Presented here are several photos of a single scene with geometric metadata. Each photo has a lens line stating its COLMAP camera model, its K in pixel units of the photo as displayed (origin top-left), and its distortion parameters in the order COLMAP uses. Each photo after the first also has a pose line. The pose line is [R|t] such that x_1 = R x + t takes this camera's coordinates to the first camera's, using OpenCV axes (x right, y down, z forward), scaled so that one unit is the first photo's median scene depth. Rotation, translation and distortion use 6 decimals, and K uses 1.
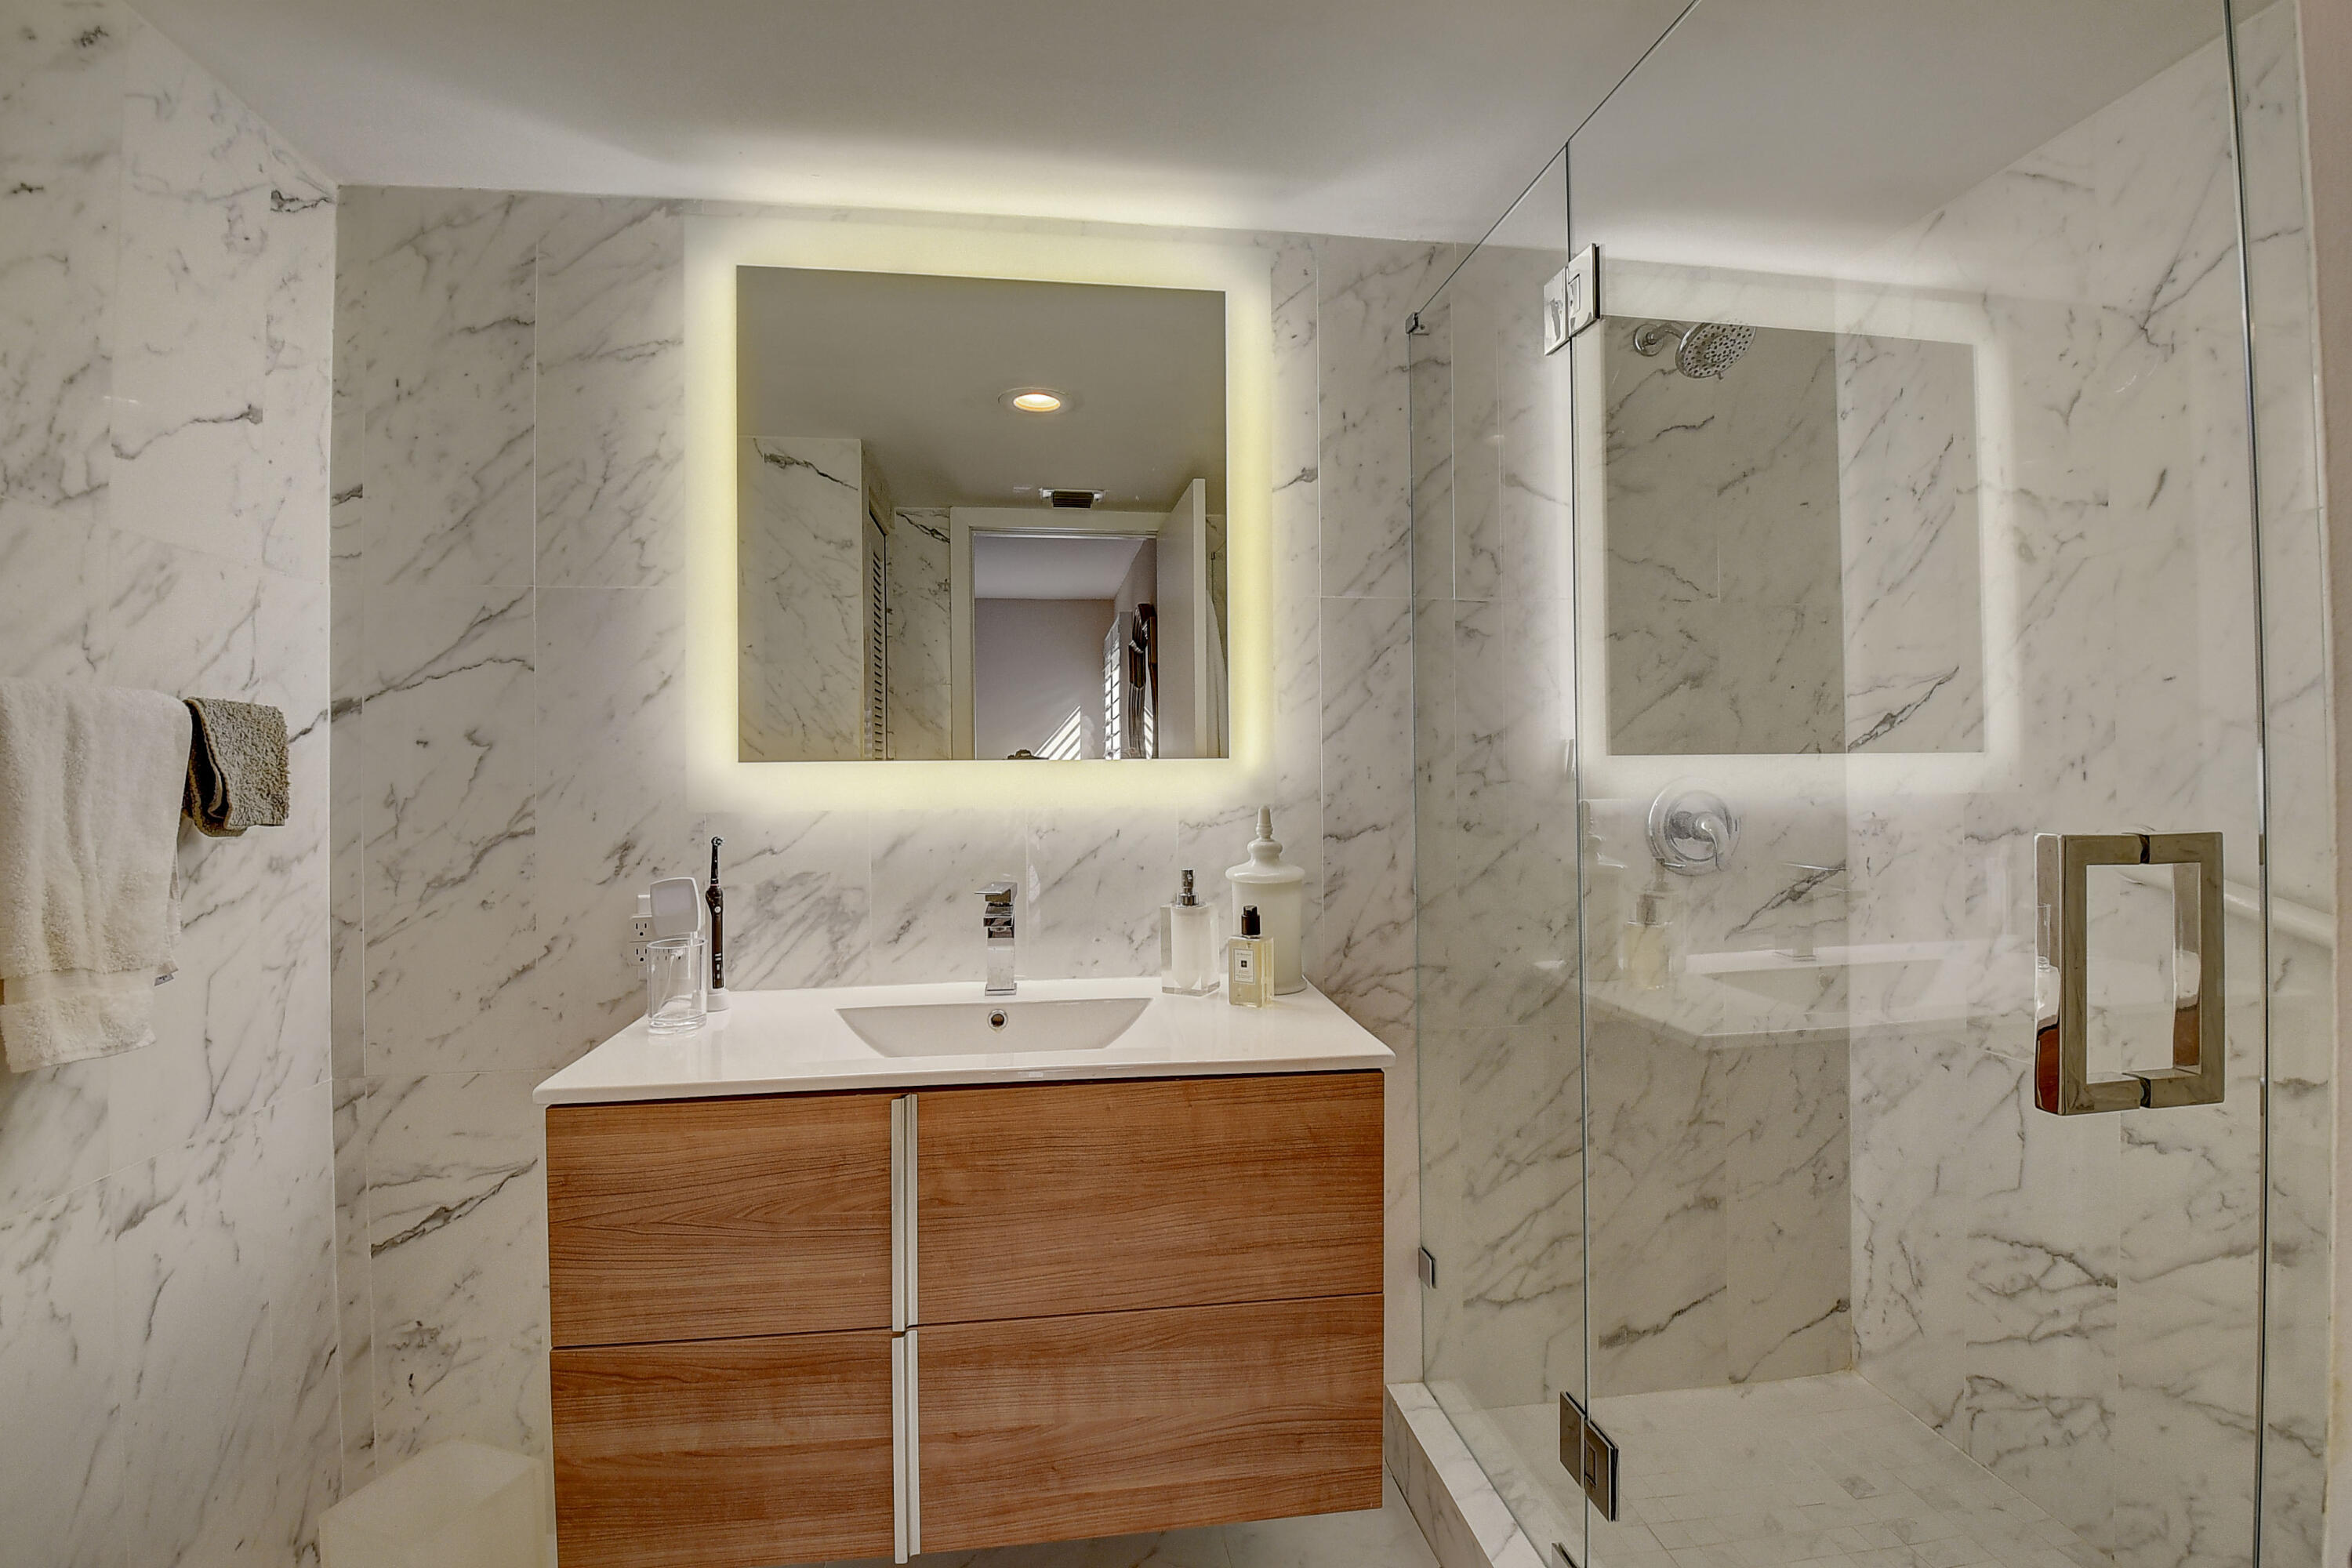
lens RADIAL K [[1041.1, 0, 1171.9], [0, 1041.1, 770.0], [0, 0, 1]] dist [-0.032176, -0.000754]
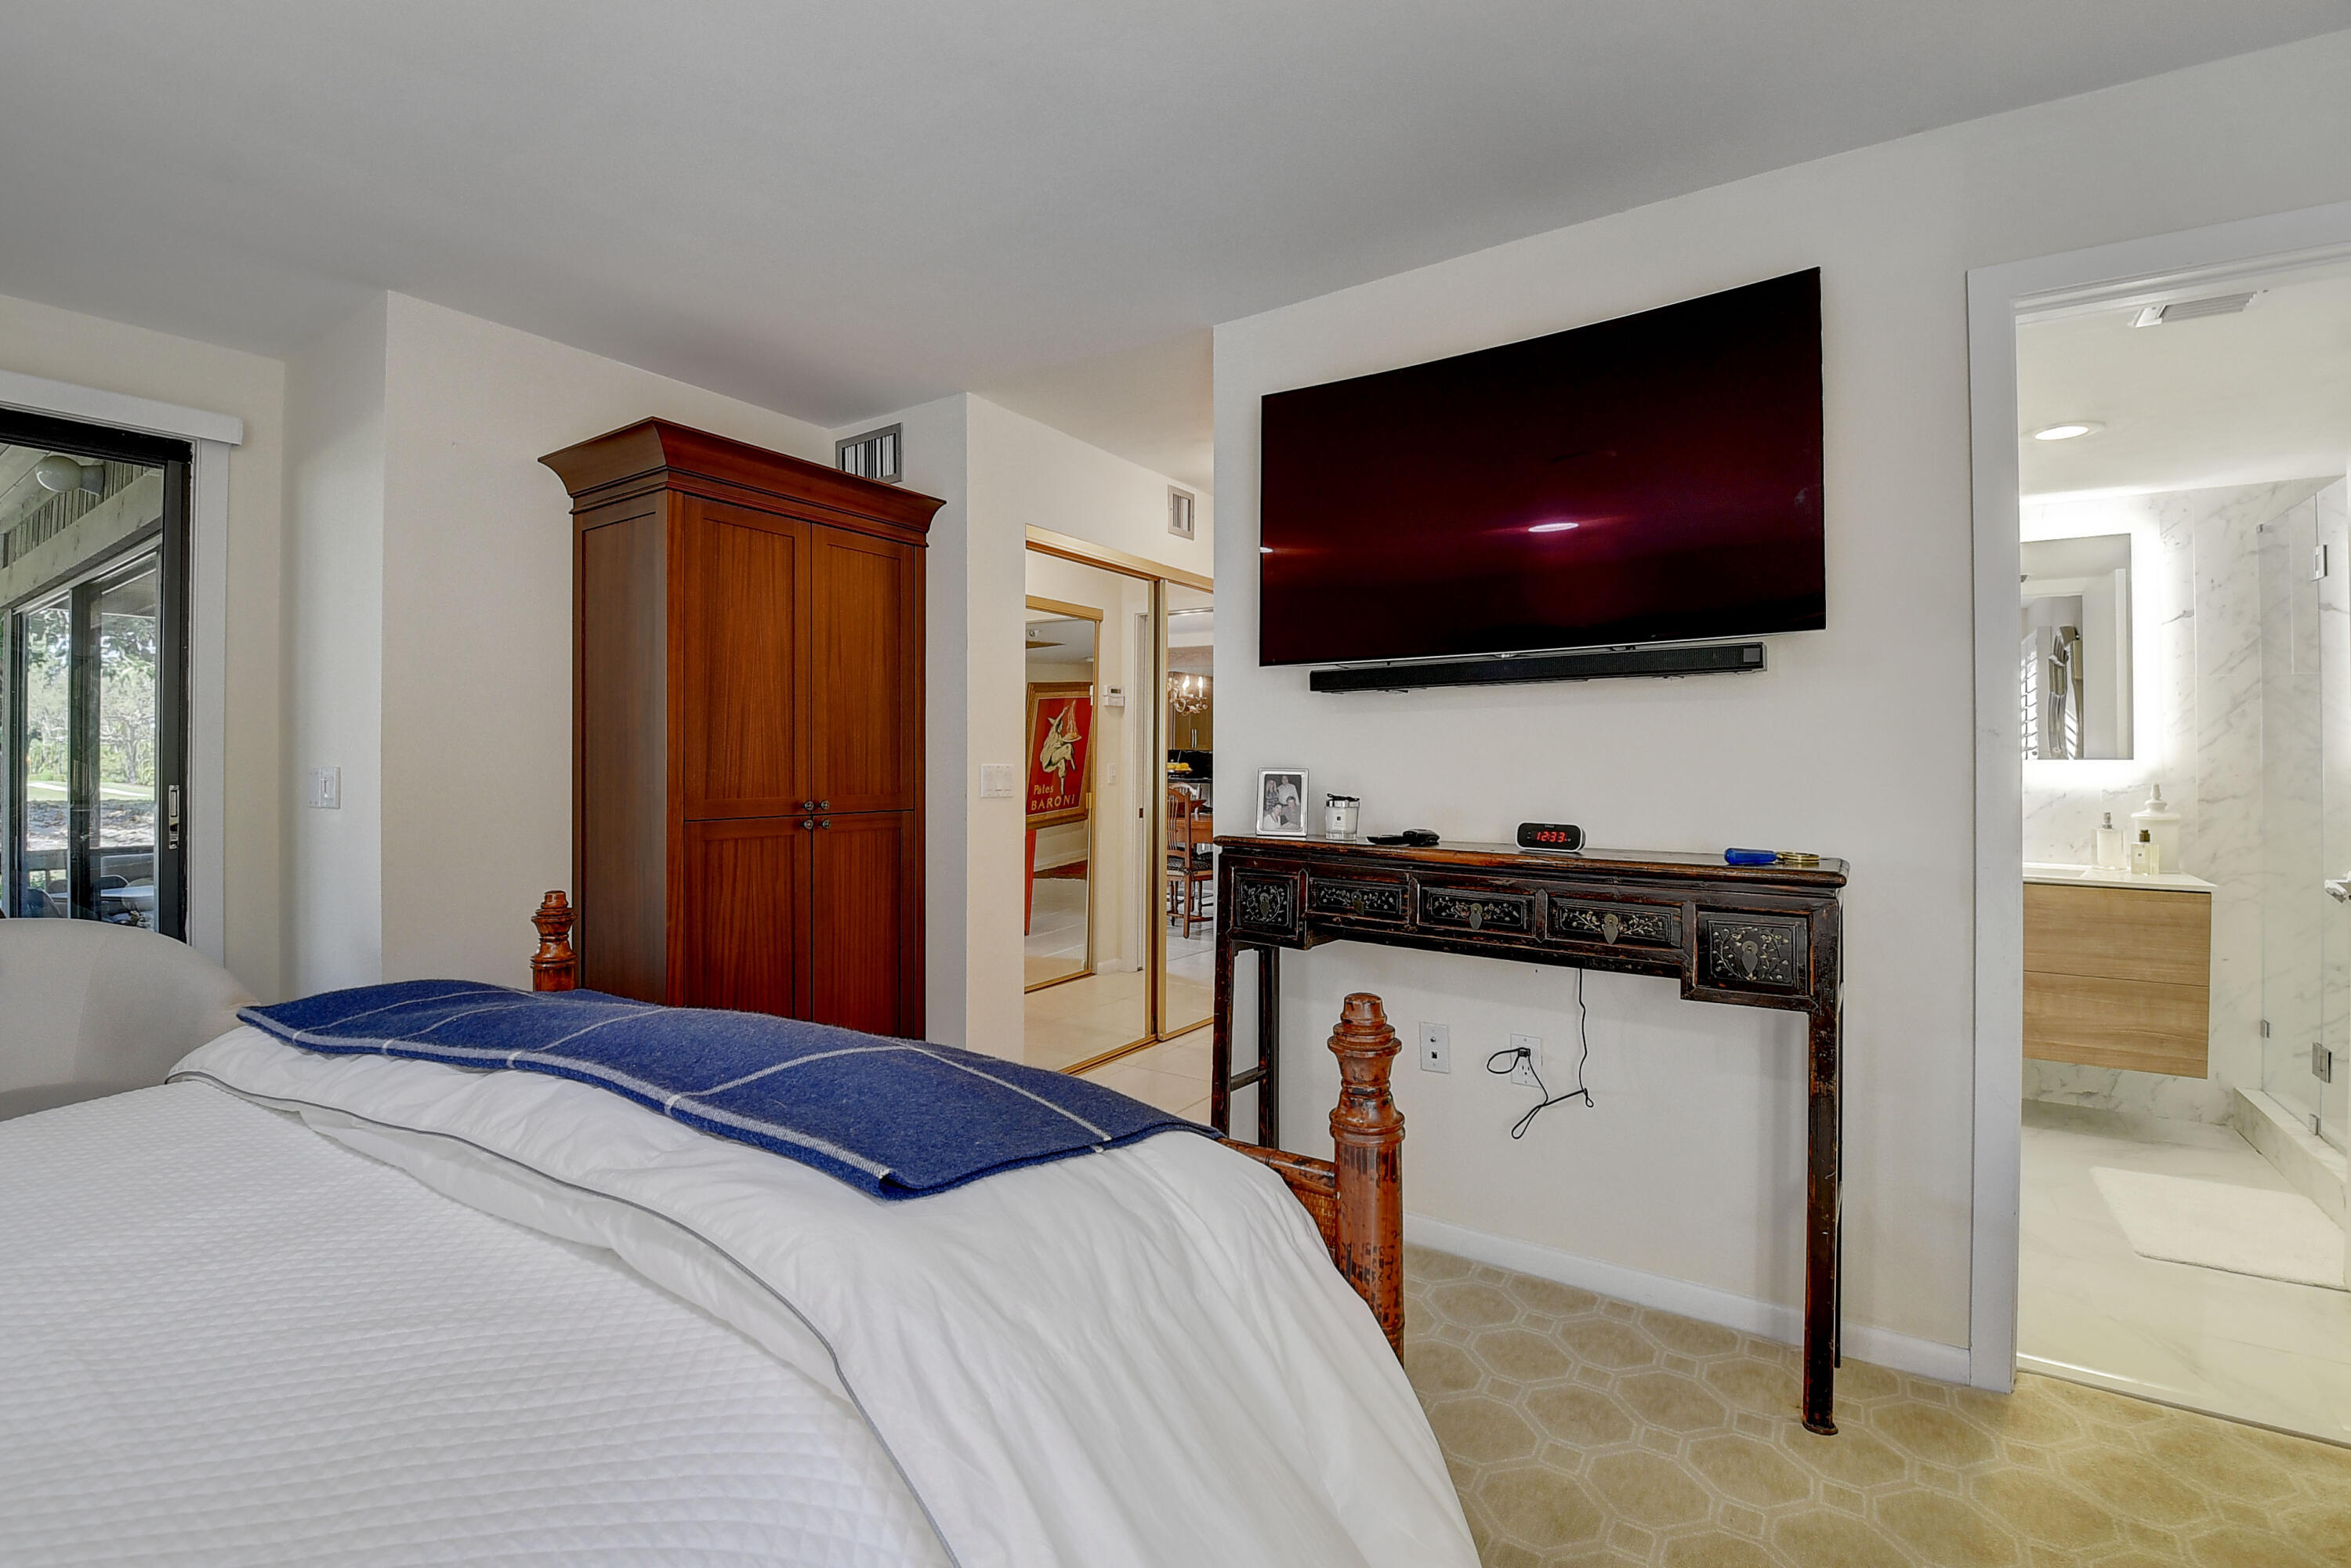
lens RADIAL K [[1040.6, 0, 1172.0], [0, 1040.6, 760.3], [0, 0, 1]] dist [-0.032176, -0.000754]
pose [[0.738517, 0.002956, -0.674228, -0.003362], [-0.006789, 0.999972, -0.003052, 0.007309], [0.674200, 0.006831, 0.738517, -1.658136]]
